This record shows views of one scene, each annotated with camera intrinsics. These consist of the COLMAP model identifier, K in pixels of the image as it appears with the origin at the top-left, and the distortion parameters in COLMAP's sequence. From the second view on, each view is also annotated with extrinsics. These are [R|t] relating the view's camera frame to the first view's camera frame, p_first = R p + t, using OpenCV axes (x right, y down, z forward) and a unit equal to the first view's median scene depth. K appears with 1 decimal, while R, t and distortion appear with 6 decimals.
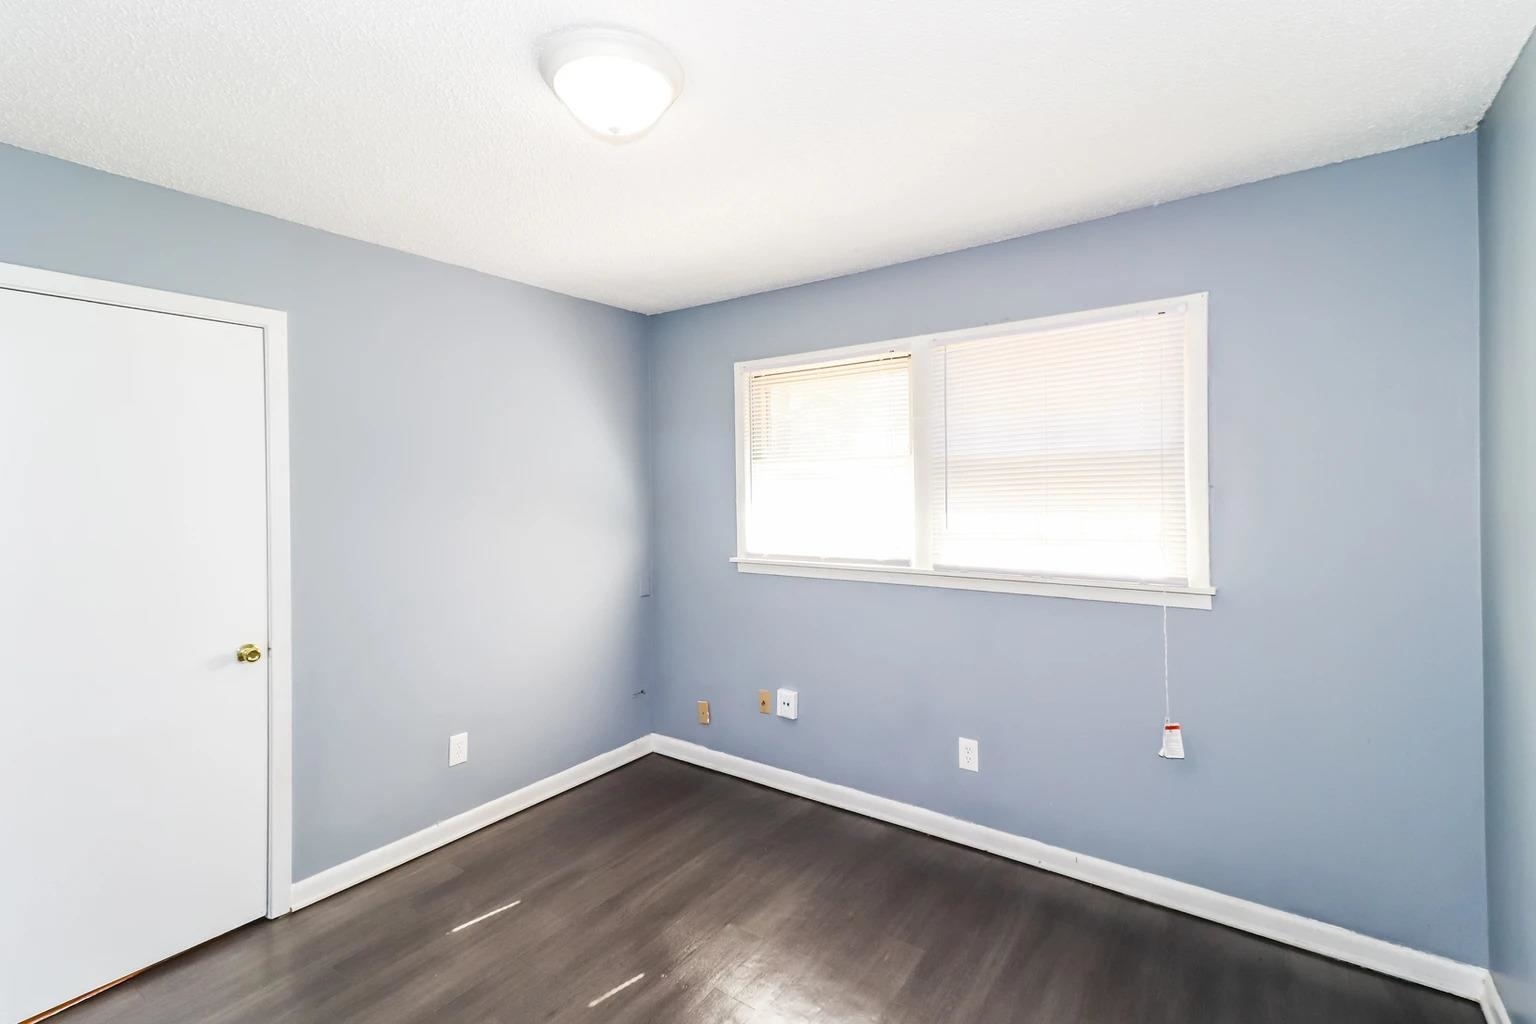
lens RADIAL K [[705.1, 0, 753.1], [0, 705.1, 476.8], [0, 0, 1]] dist [0.027834, -0.000070]
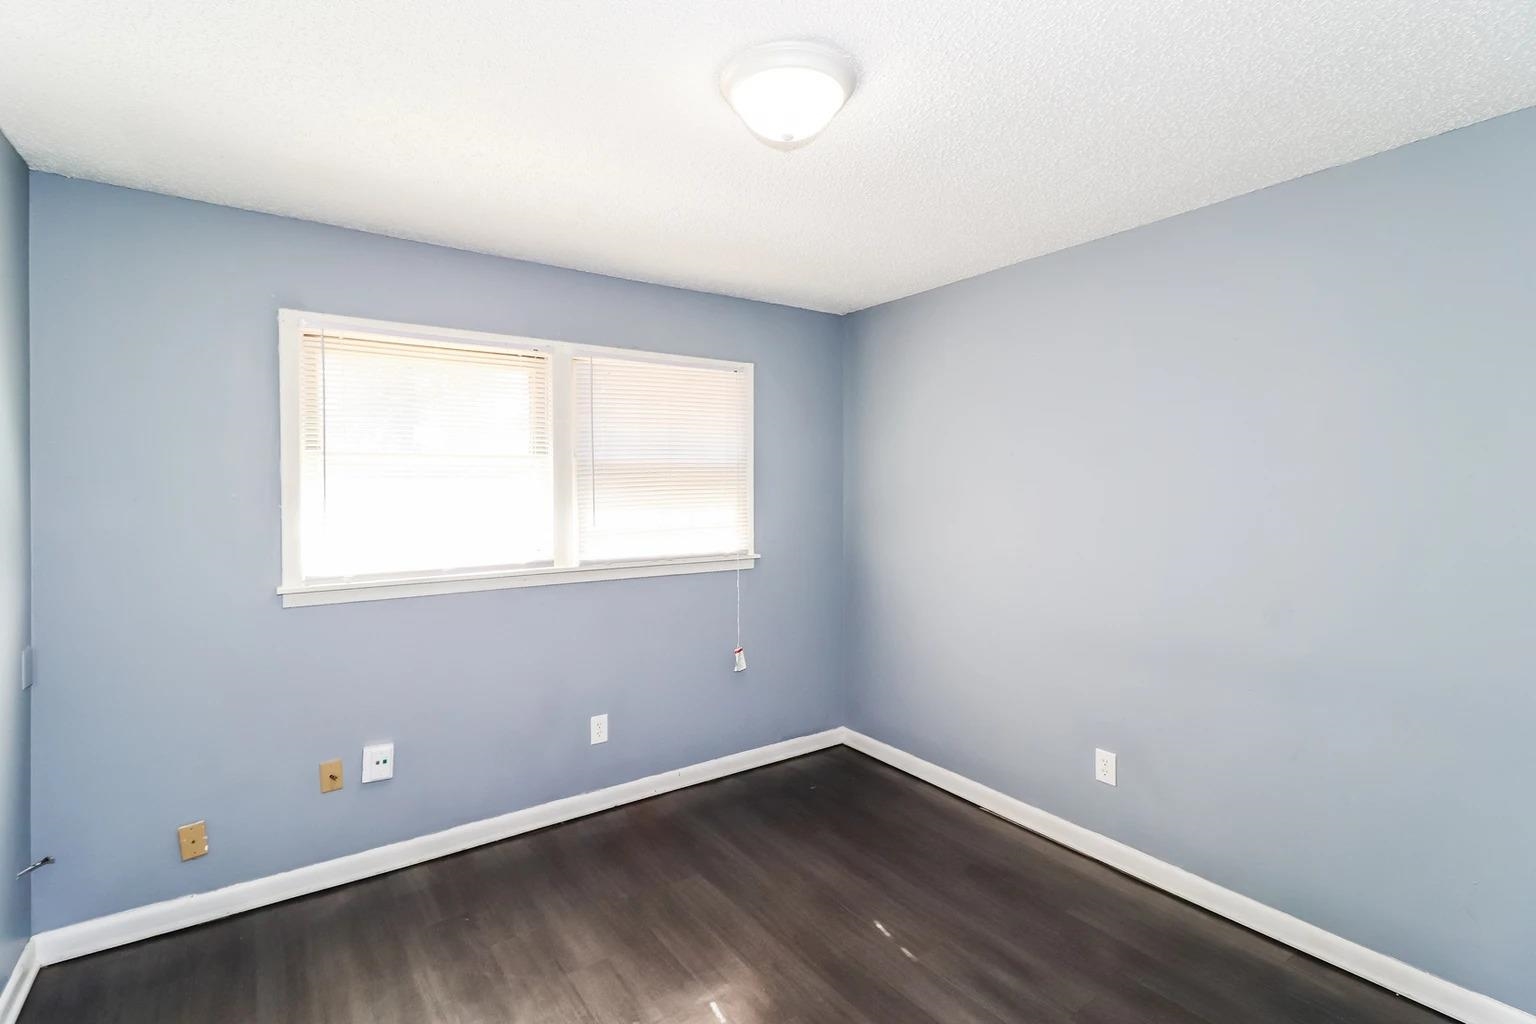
lens RADIAL K [[717.6, 0, 745.0], [0, 717.6, 483.8], [0, 0, 1]] dist [0.024942, -0.010911]
pose [[0.328156, 0.021405, 0.944381, -0.688440], [-0.009323, 0.999768, -0.019421, 0.027018], [-0.944577, -0.002431, 0.328280, 0.414939]]
